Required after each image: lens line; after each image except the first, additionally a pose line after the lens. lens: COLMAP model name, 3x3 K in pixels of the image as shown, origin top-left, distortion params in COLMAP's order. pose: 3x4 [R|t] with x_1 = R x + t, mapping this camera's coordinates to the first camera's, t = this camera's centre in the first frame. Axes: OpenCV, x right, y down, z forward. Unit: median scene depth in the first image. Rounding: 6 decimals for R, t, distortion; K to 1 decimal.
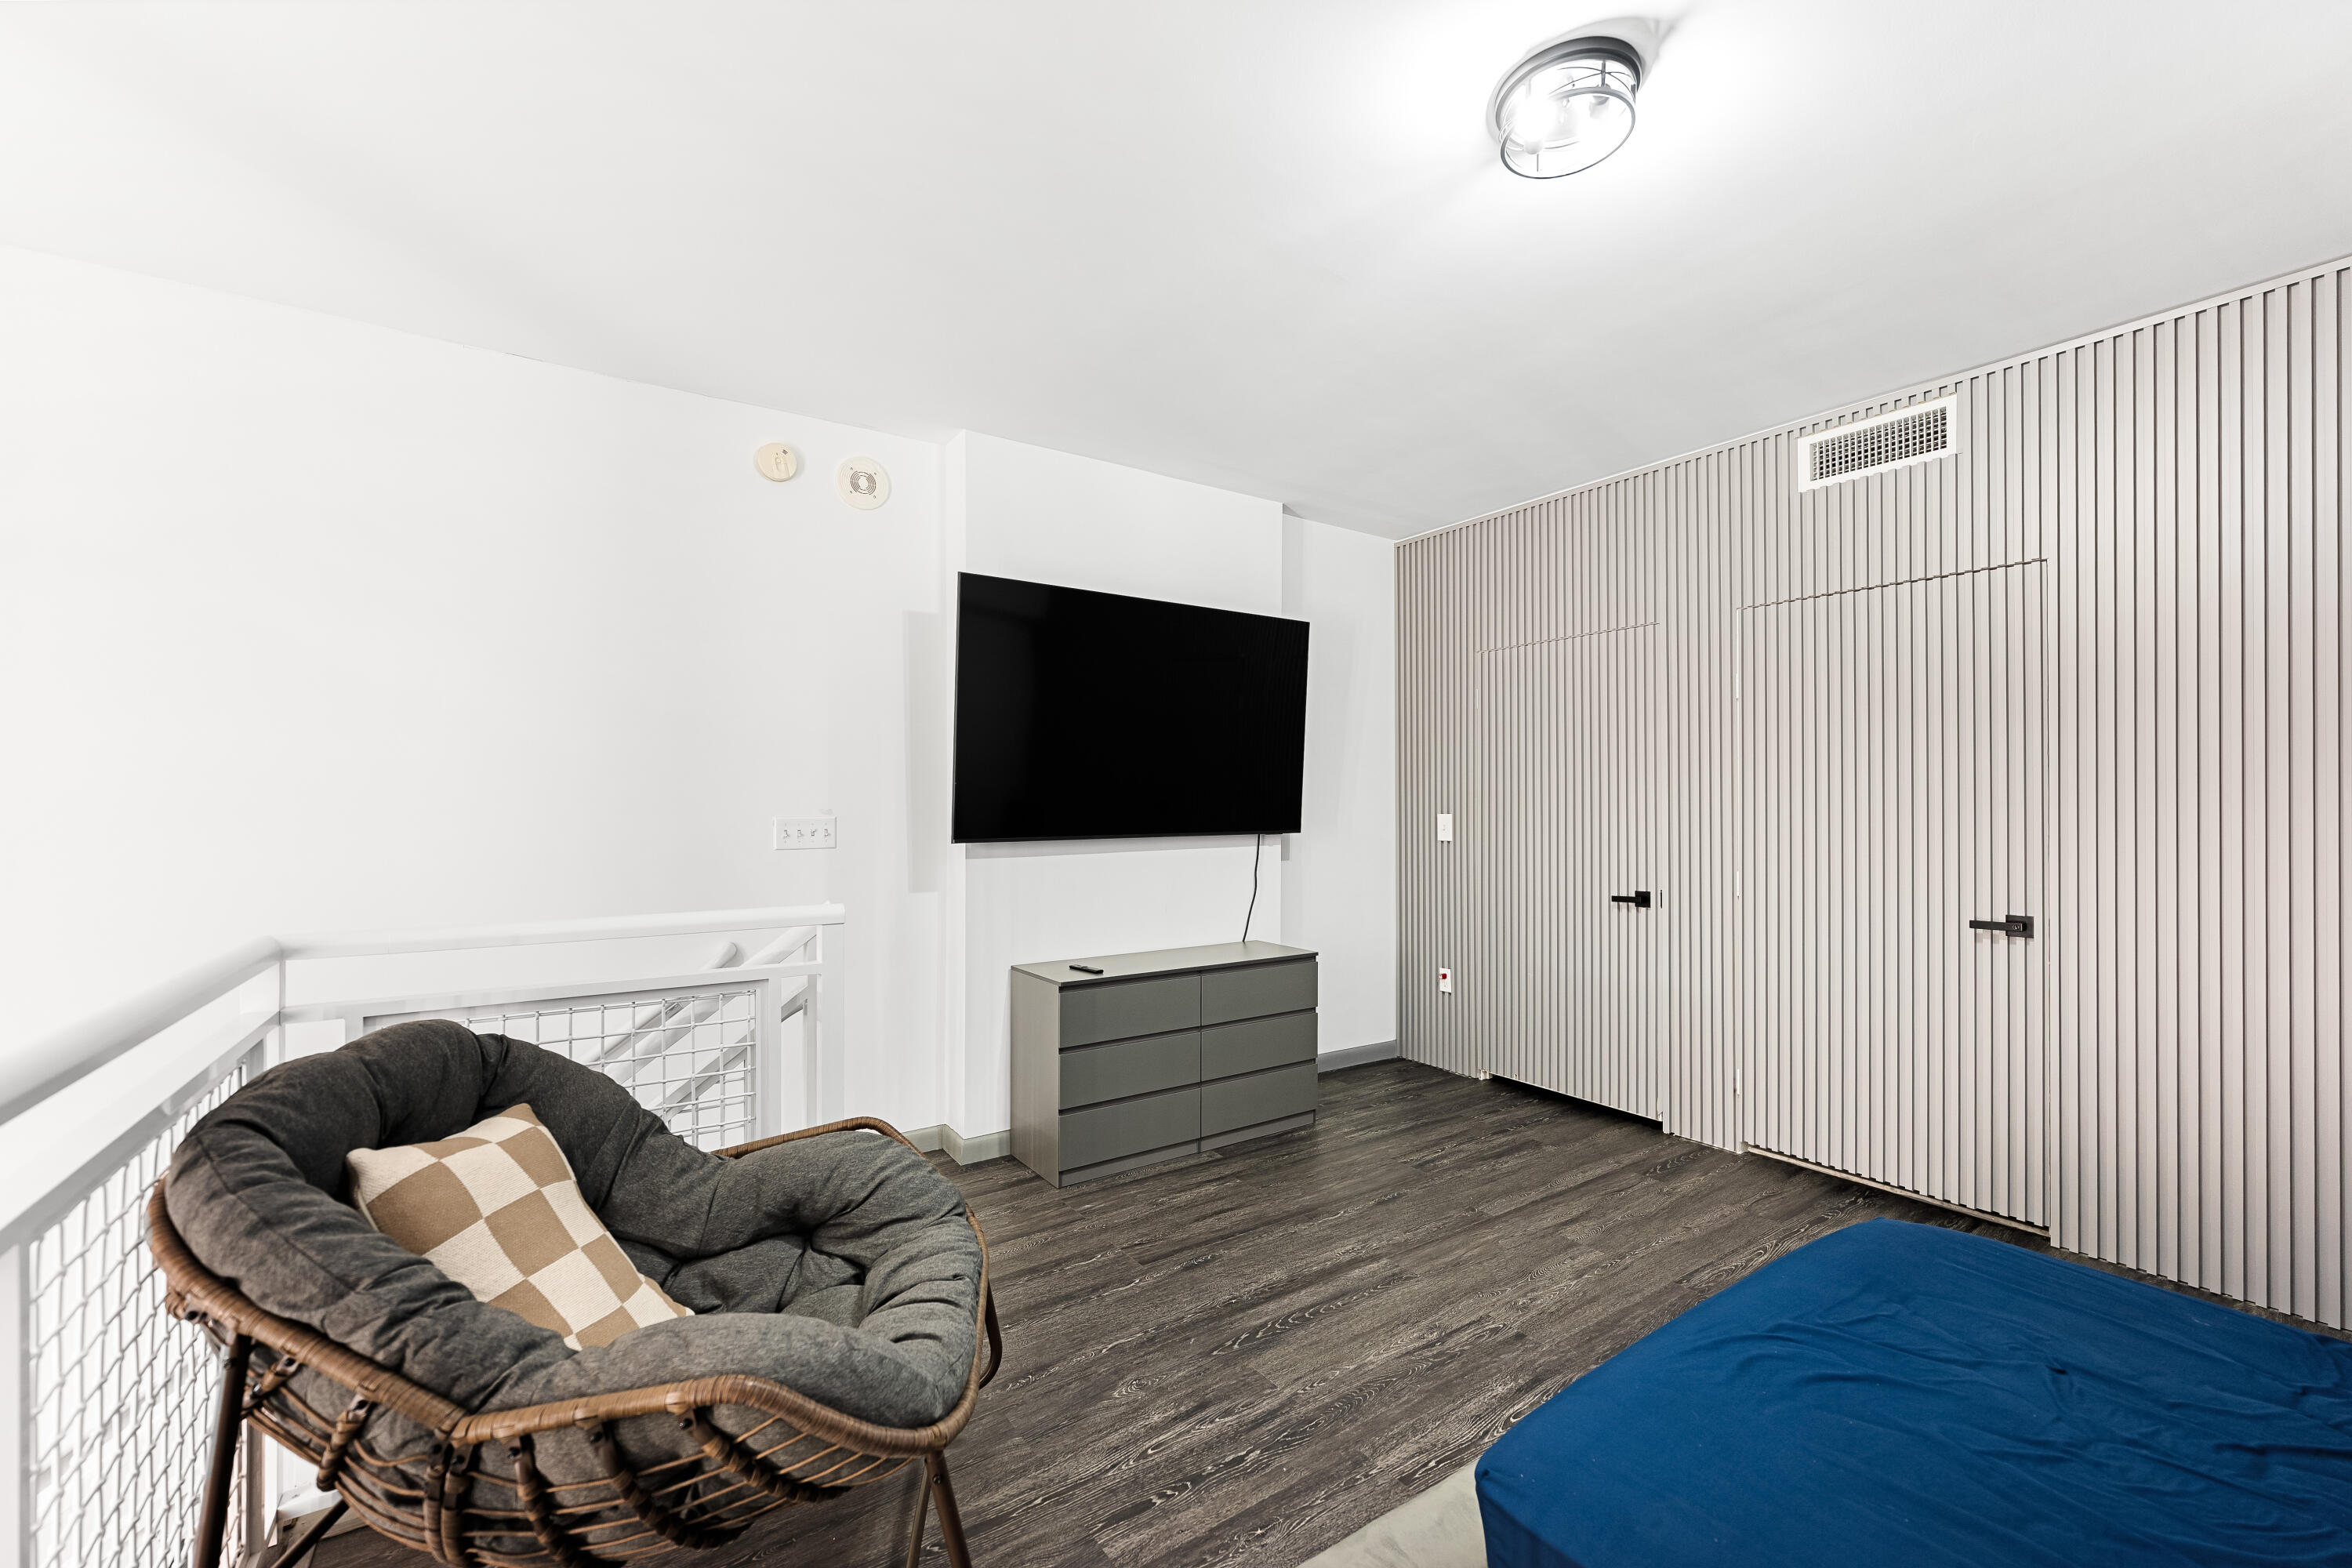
lens RADIAL K [[935.4, 0, 1171.0], [0, 935.4, 795.8], [0, 0, 1]] dist [-0.000648, -0.001015]
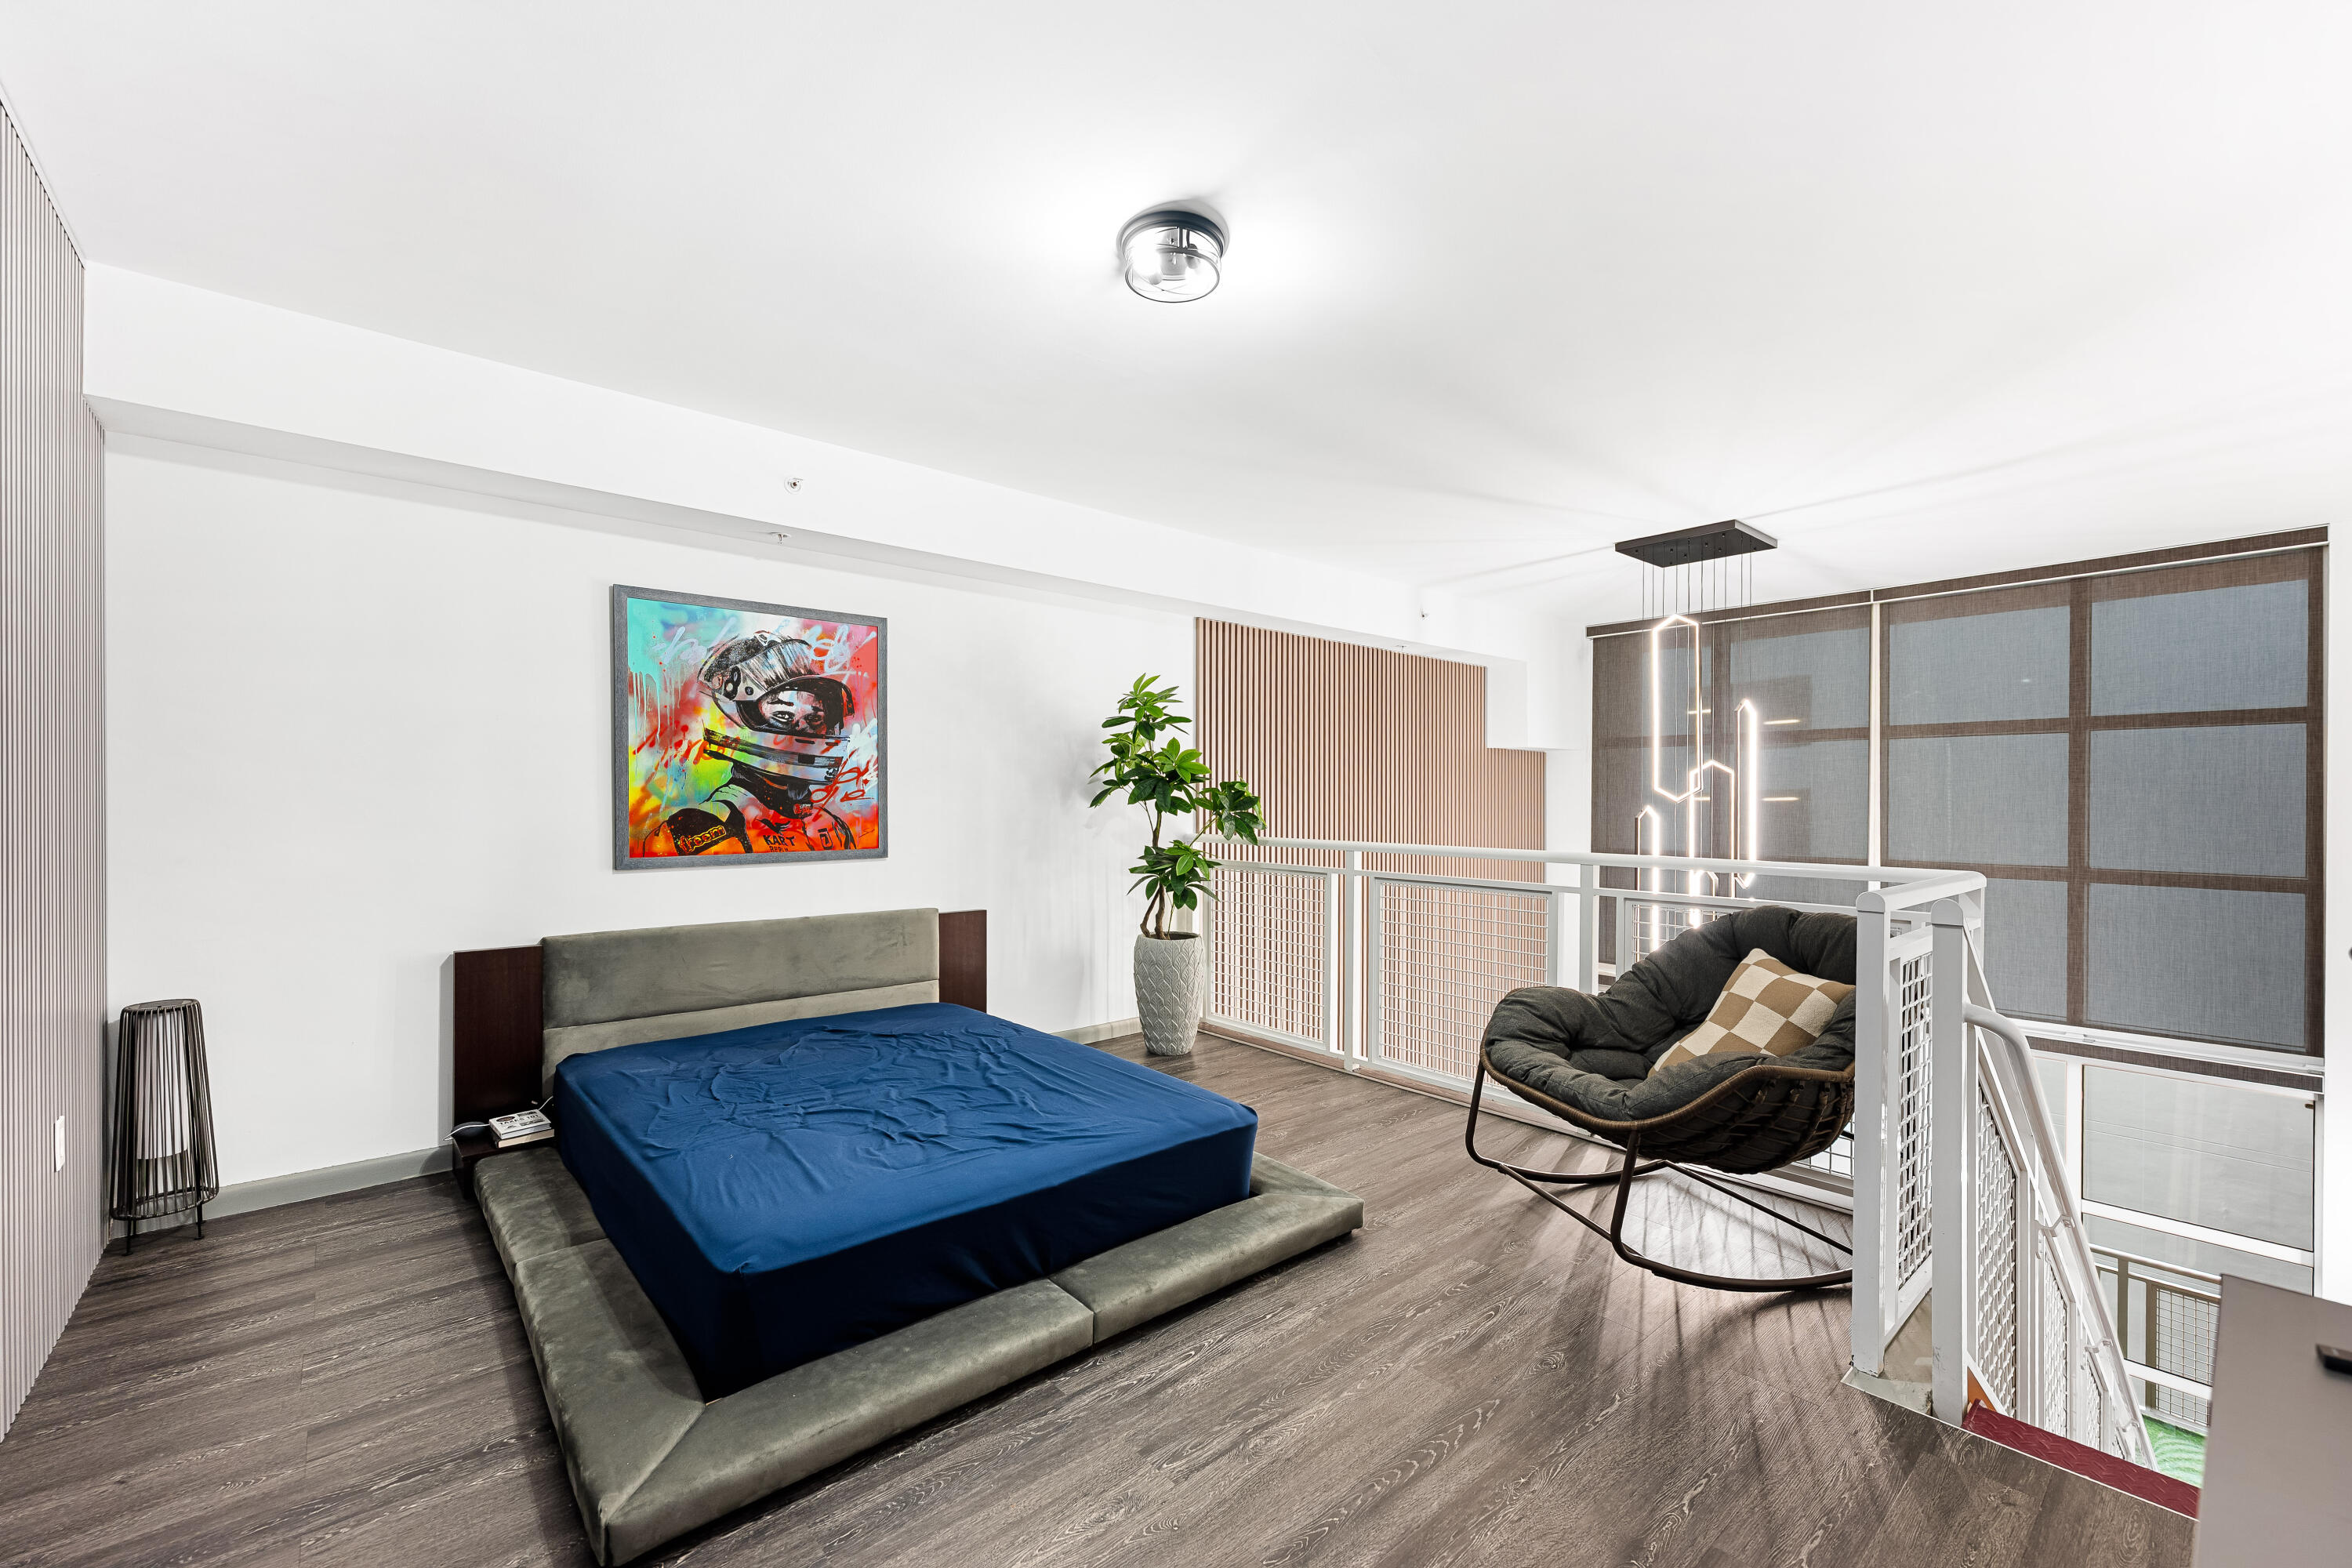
lens RADIAL K [[935.4, 0, 1182.4], [0, 935.4, 808.4], [0, 0, 1]] dist [-0.000648, -0.001015]
pose [[-0.992909, -0.000907, -0.118875, 0.320485], [-0.000727, 0.999999, -0.001563, 0.022410], [0.118876, -0.001465, -0.992908, 1.313070]]
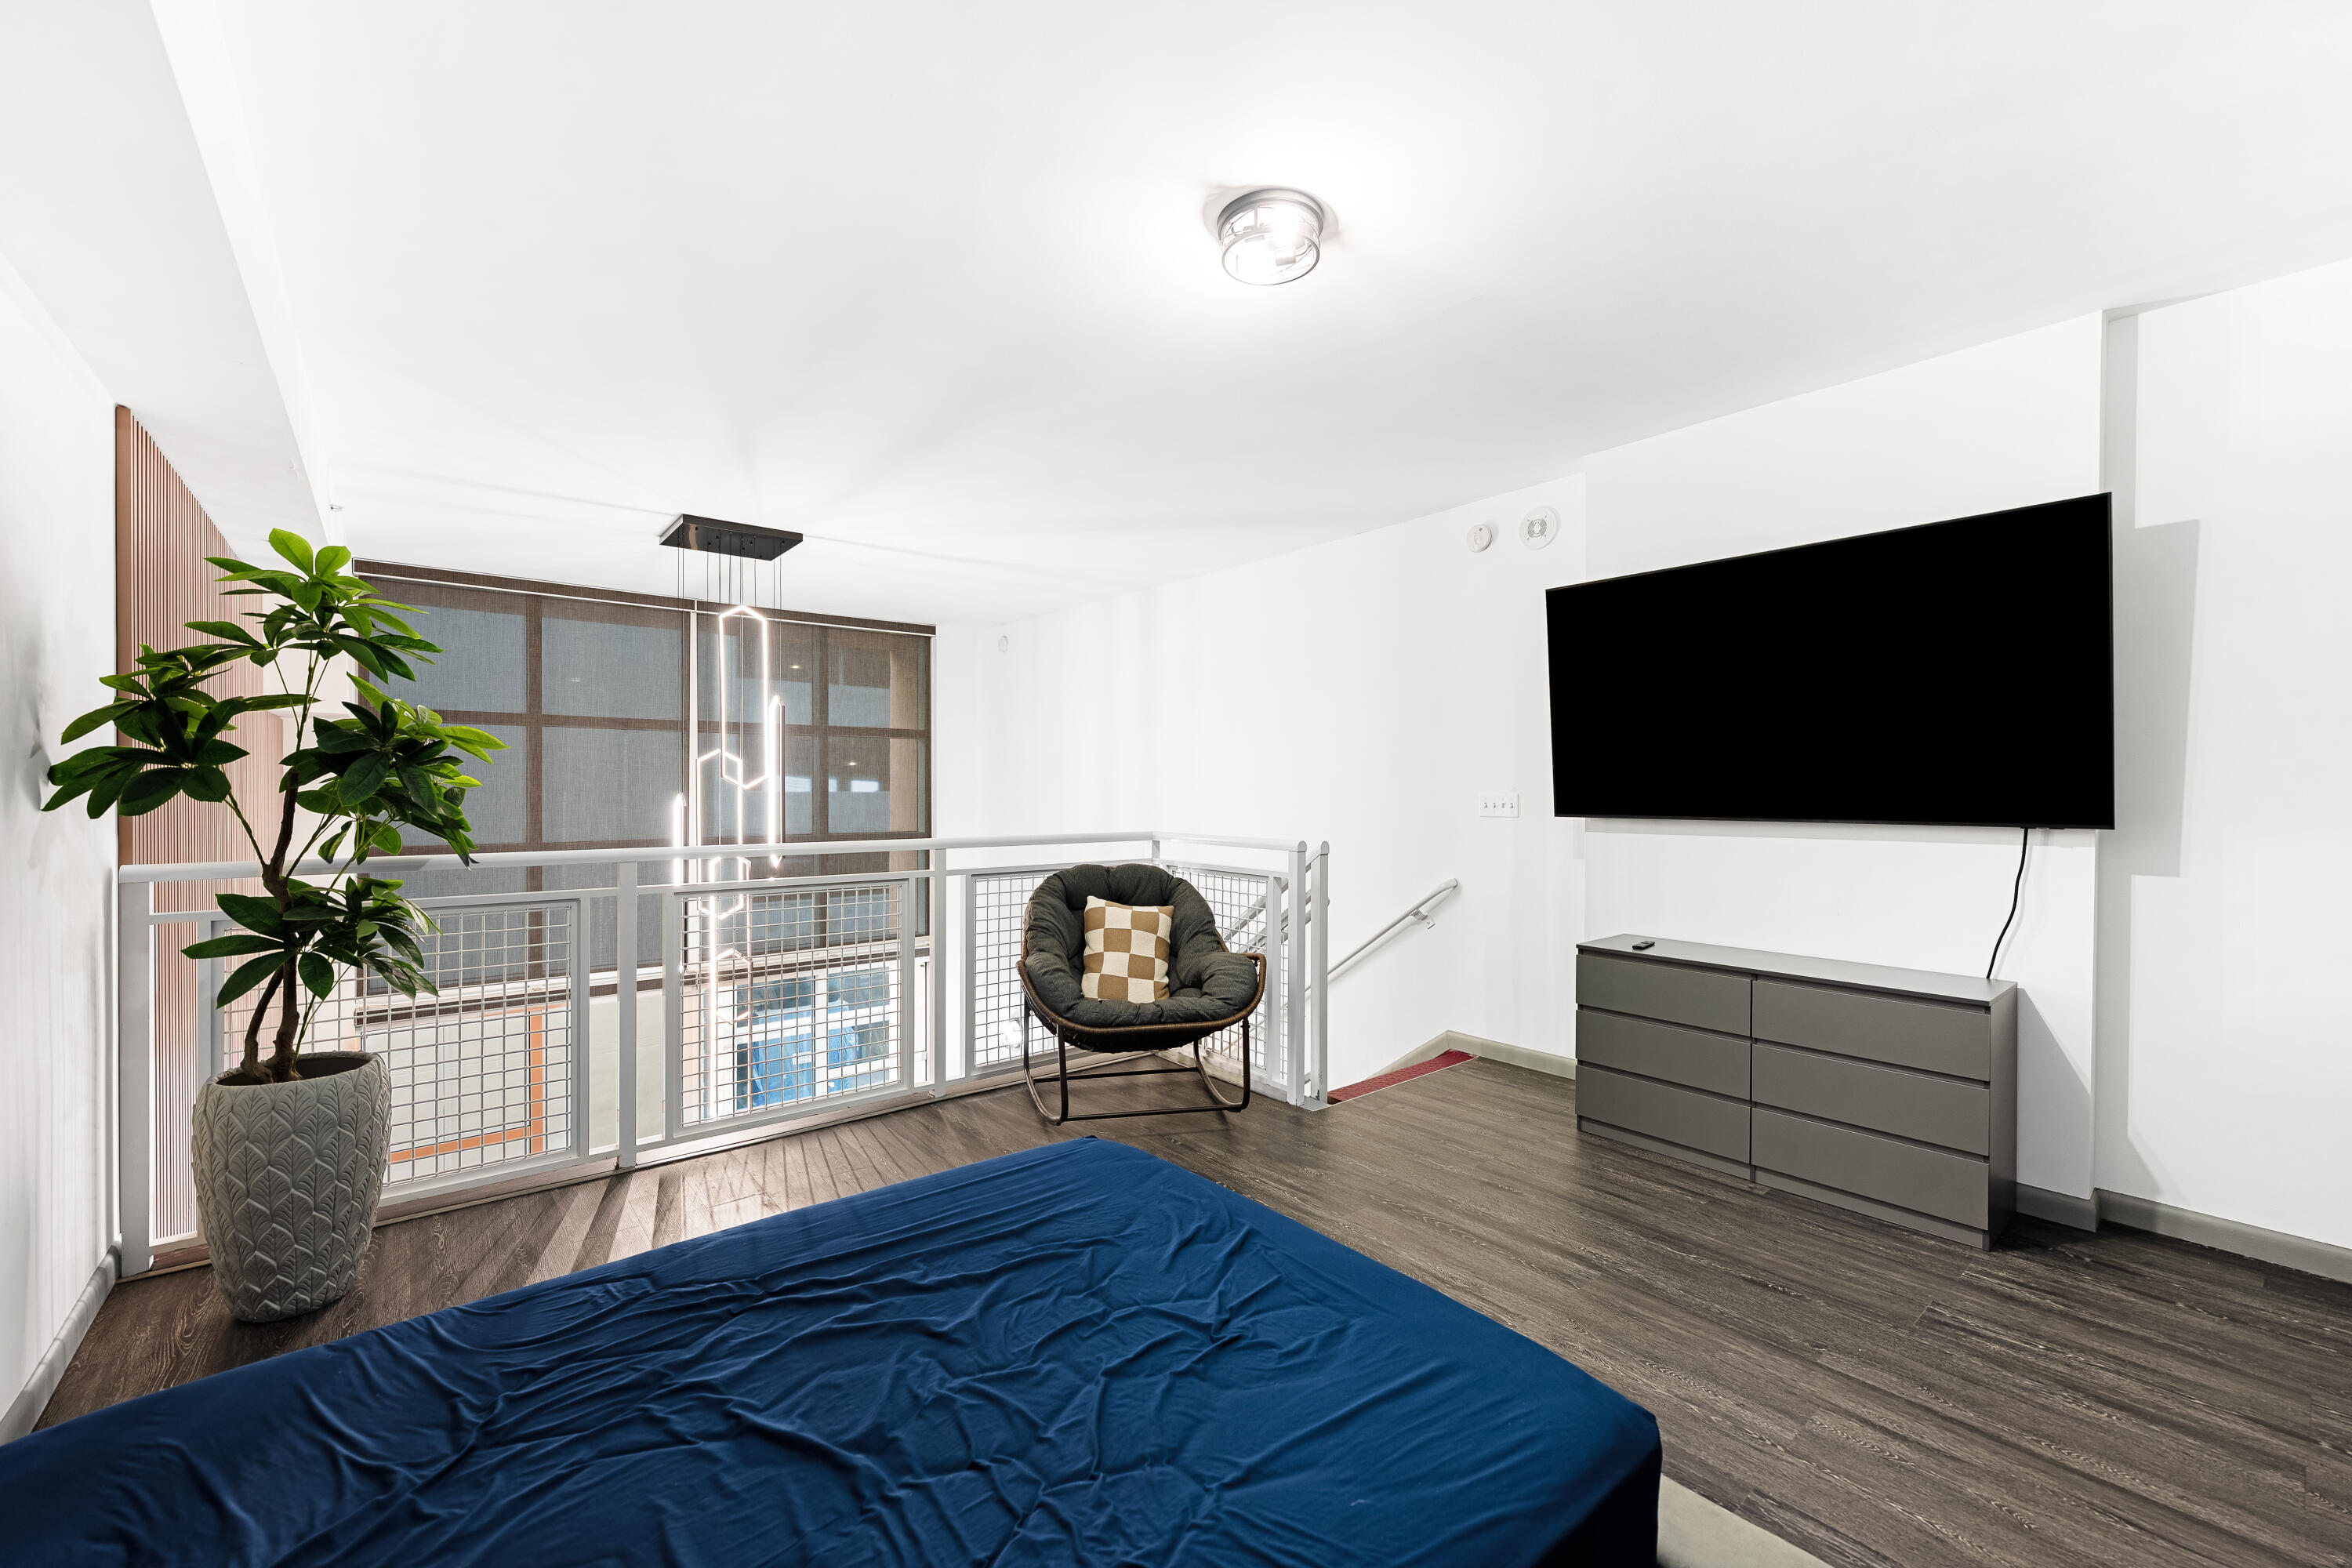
lens RADIAL K [[935.4, 0, 1154.3], [0, 935.4, 786.2], [0, 0, 1]] dist [-0.000648, -0.001015]
pose [[0.076358, 0.000287, -0.997080, 0.958043], [0.008320, 0.999965, 0.000925, 0.006570], [0.997046, -0.008366, 0.076353, 0.421687]]
